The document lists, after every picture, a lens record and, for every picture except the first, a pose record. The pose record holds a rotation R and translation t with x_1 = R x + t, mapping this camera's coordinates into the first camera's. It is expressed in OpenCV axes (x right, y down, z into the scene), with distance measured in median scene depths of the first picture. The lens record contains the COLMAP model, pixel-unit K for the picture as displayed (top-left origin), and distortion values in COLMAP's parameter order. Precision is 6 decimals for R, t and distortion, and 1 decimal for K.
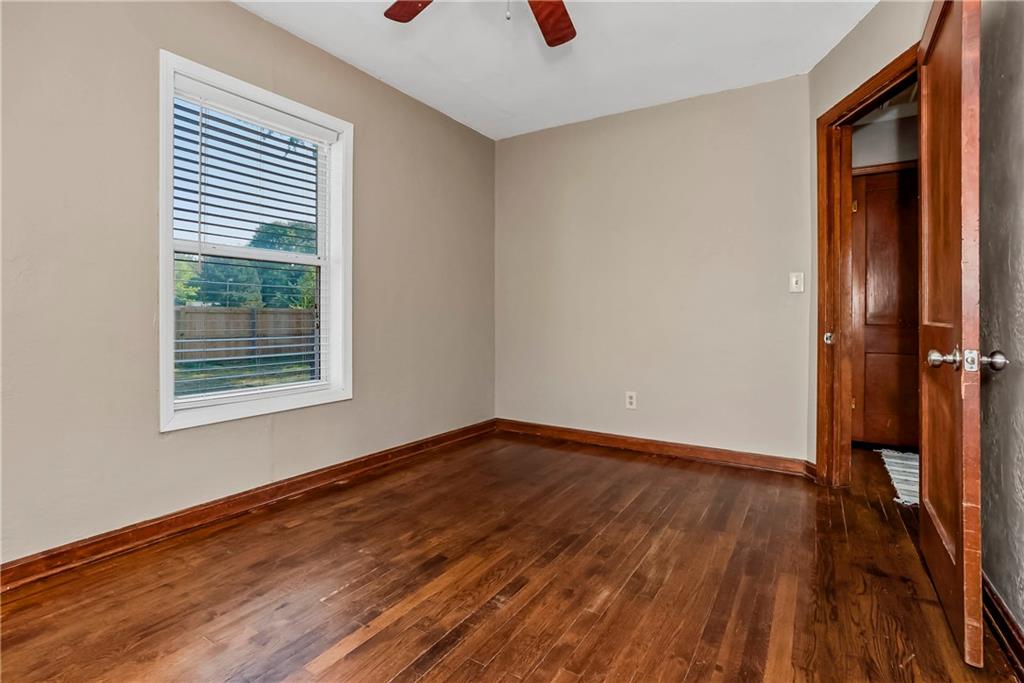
lens RADIAL K [[473.5, 0, 514.0], [0, 473.5, 342.6], [0, 0, 1]] dist [-0.031821, 0.000775]
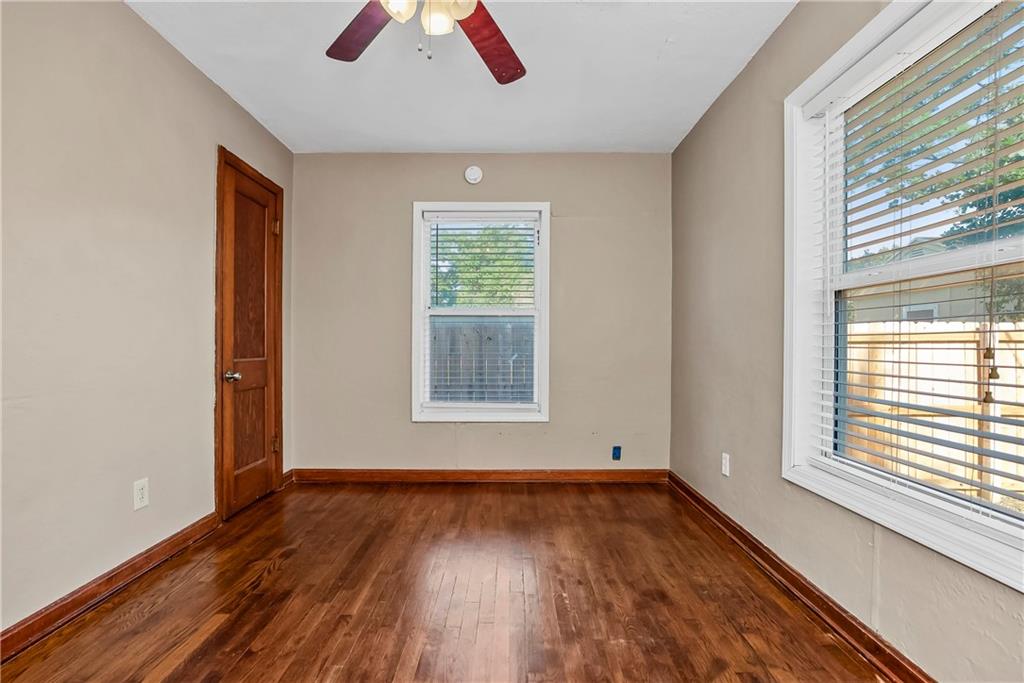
lens RADIAL K [[473.5, 0, 514.0], [0, 473.5, 342.6], [0, 0, 1]] dist [-0.031821, 0.000775]
pose [[-0.838251, -0.008794, -0.545214, 0.375505], [-0.042409, 0.997893, 0.049106, -0.162301], [0.543633, 0.064285, -0.836857, 1.907710]]
